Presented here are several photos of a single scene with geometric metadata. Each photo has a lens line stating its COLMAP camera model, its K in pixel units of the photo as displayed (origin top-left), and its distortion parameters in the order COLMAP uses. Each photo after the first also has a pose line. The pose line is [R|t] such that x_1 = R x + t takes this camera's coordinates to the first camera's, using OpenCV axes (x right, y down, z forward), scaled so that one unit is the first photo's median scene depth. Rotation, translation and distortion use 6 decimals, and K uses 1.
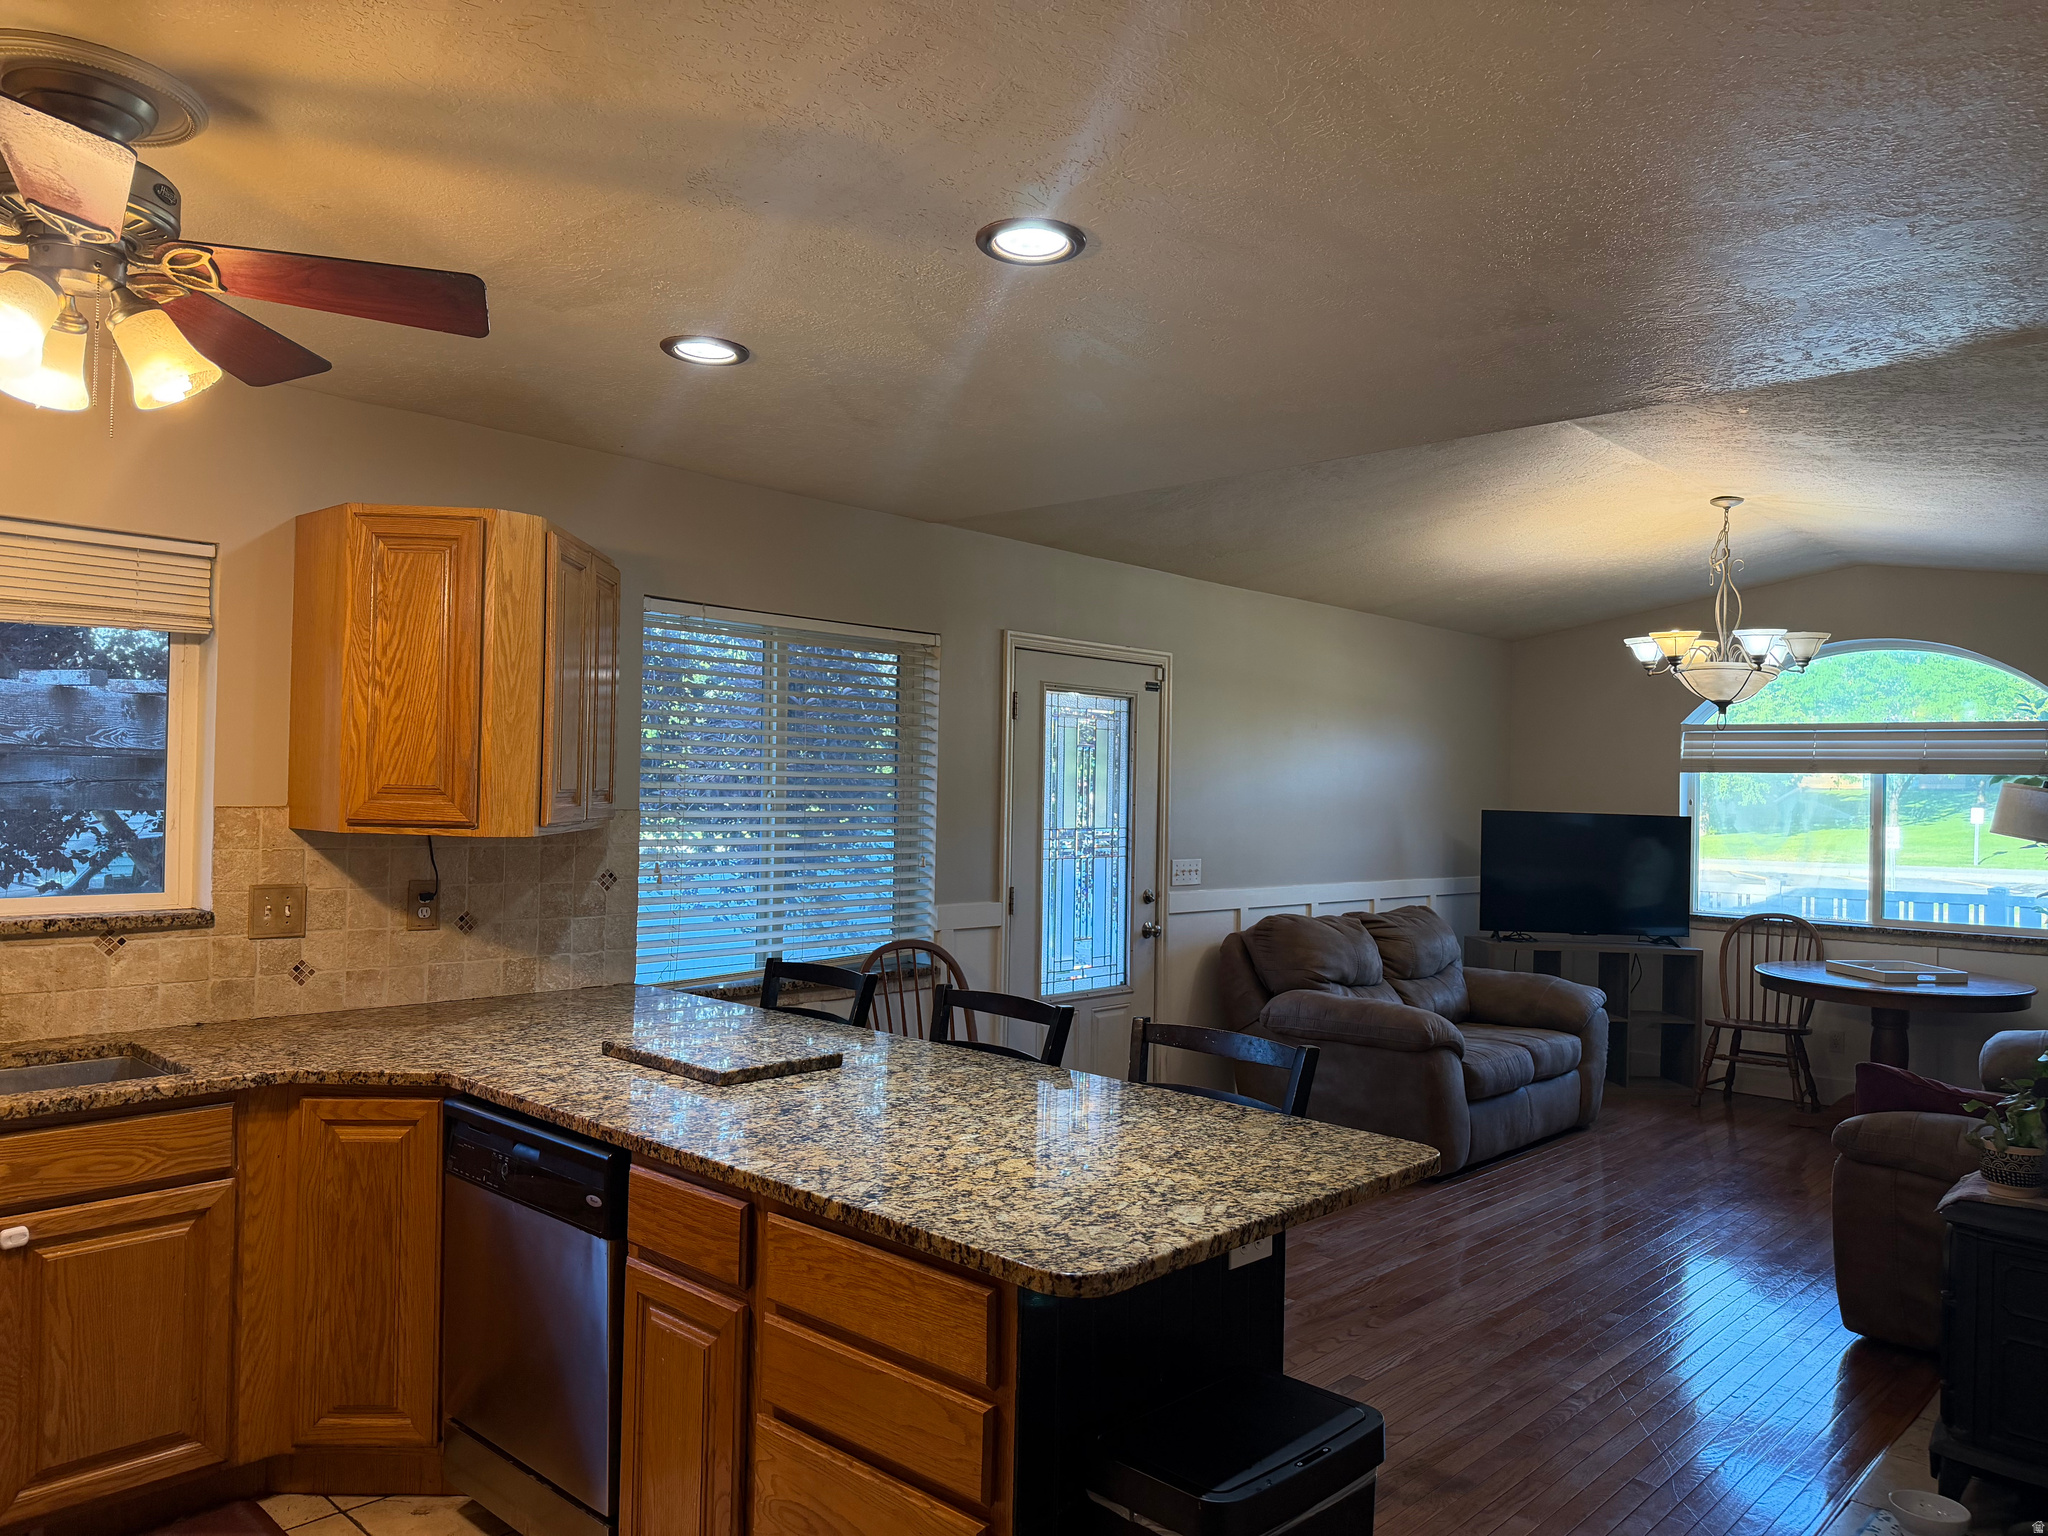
lens RADIAL K [[1432.0, 0, 1029.4], [0, 1432.0, 779.7], [0, 0, 1]] dist [0.183616, -0.306658]
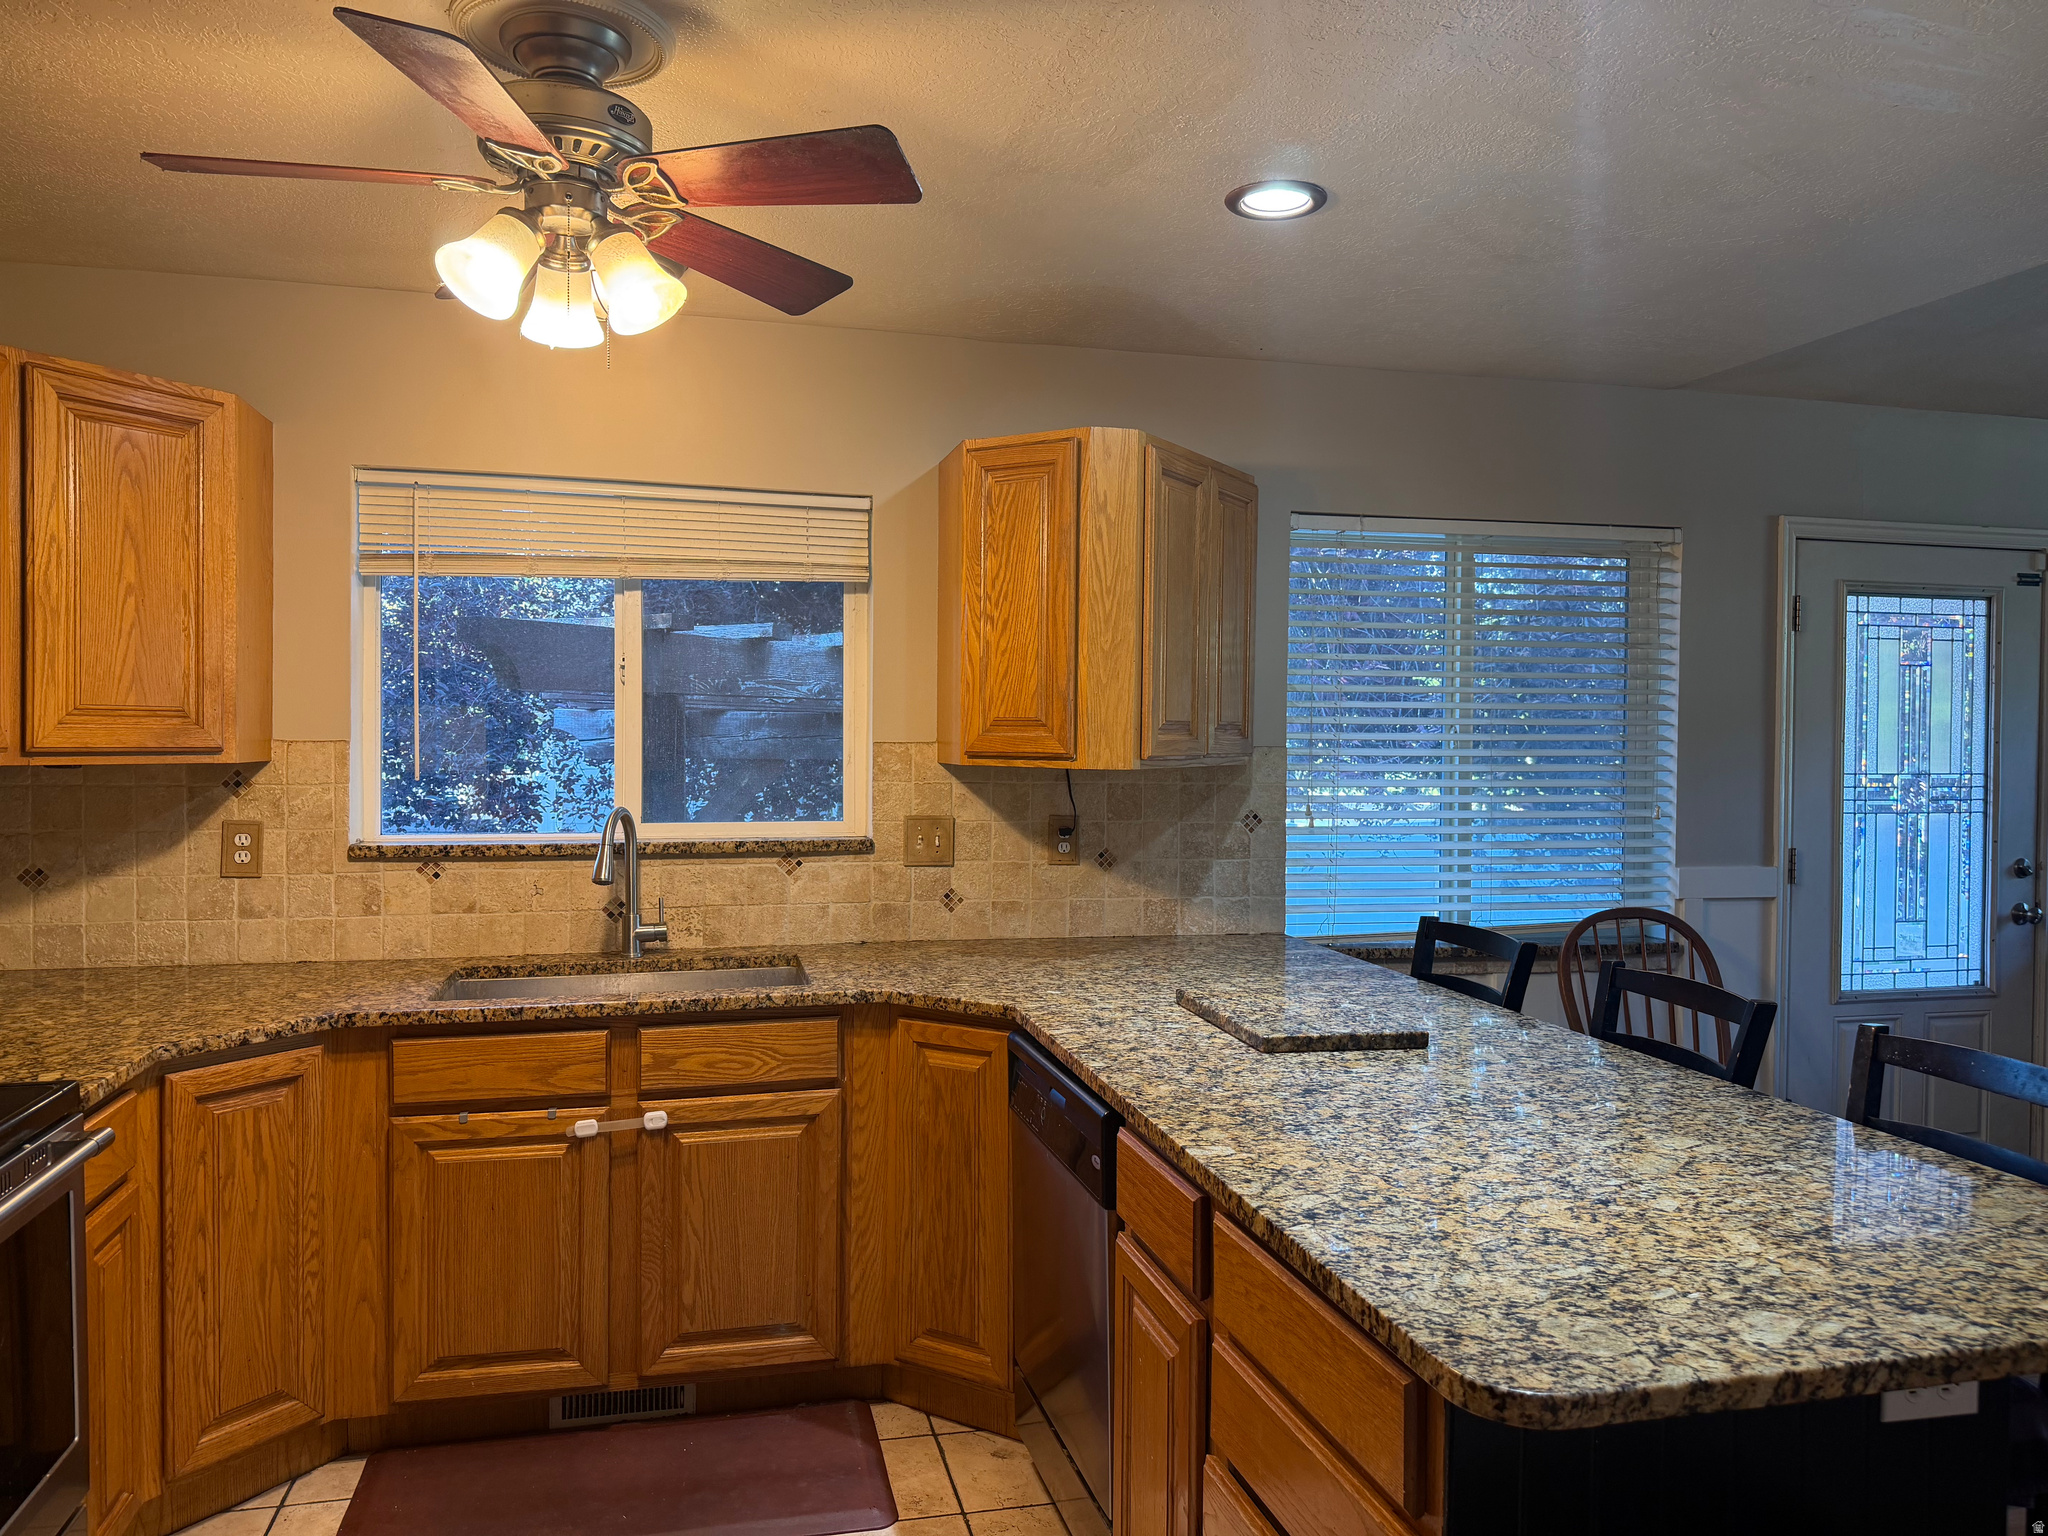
lens RADIAL K [[1444.7, 0, 1007.0], [0, 1444.7, 756.4], [0, 0, 1]] dist [0.044115, -0.067655]
pose [[0.831662, -0.007186, -0.555236, 0.115597], [0.013061, 0.999893, 0.006622, 0.023563], [0.555129, -0.012759, 0.831666, 0.174592]]
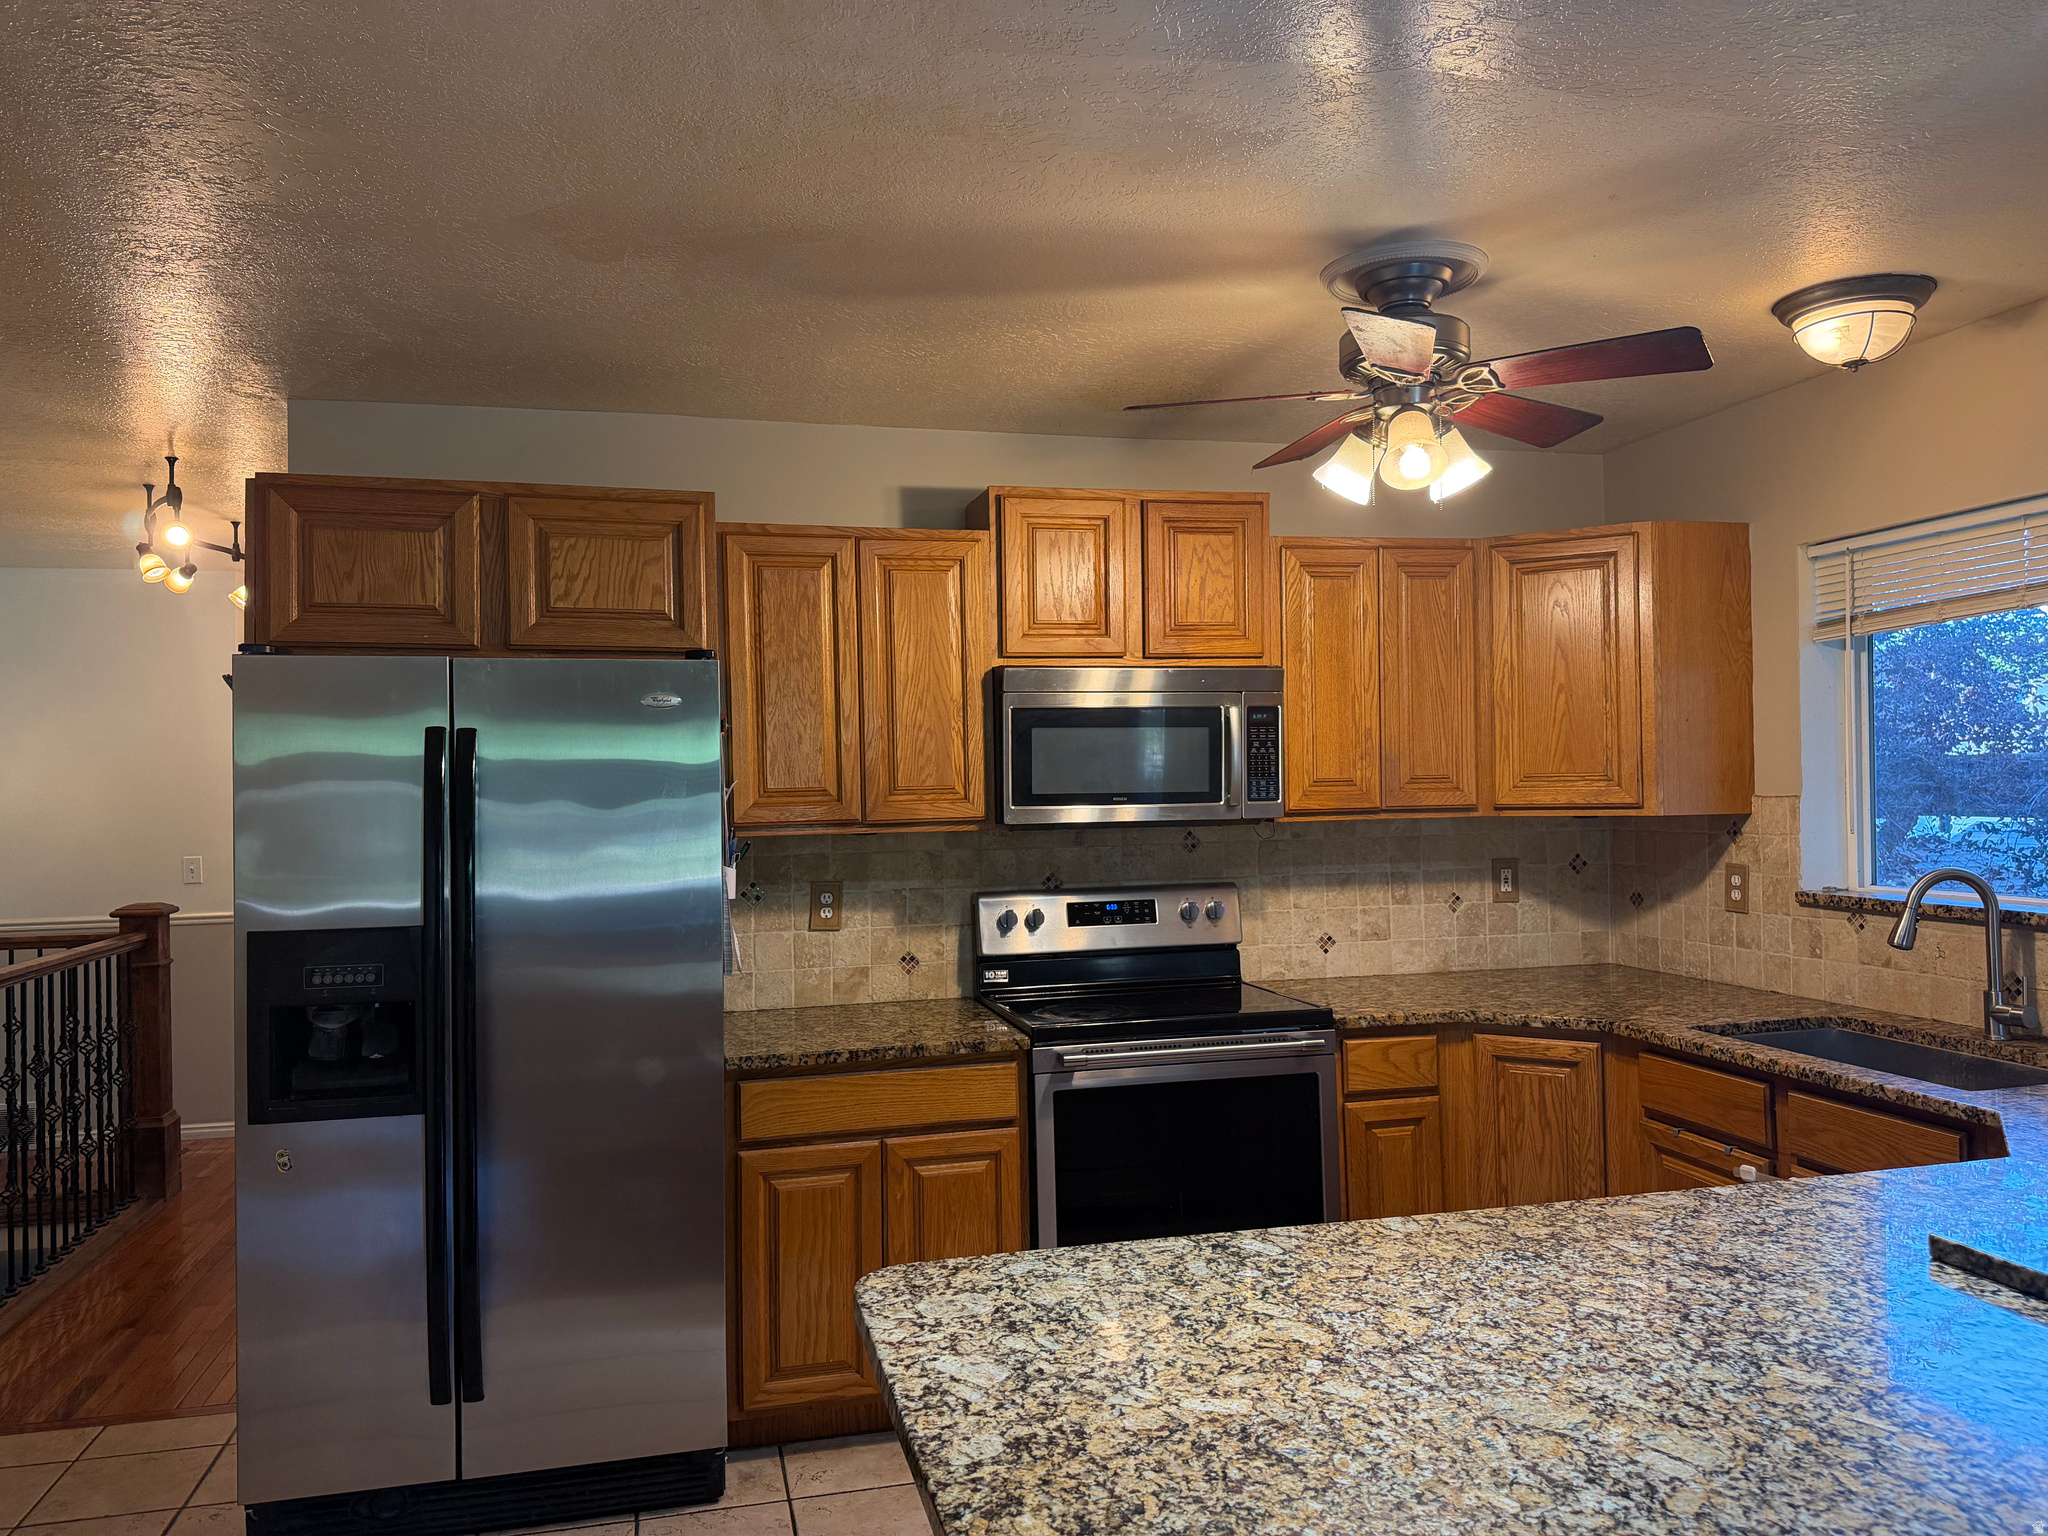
lens RADIAL K [[1441.5, 0, 1038.2], [0, 1441.5, 766.6], [0, 0, 1]] dist [0.072871, -0.127708]
pose [[-0.541954, -0.022534, -0.840106, 0.415641], [0.010873, 0.999369, -0.033820, 0.022283], [0.840338, -0.027463, -0.541366, 0.862851]]
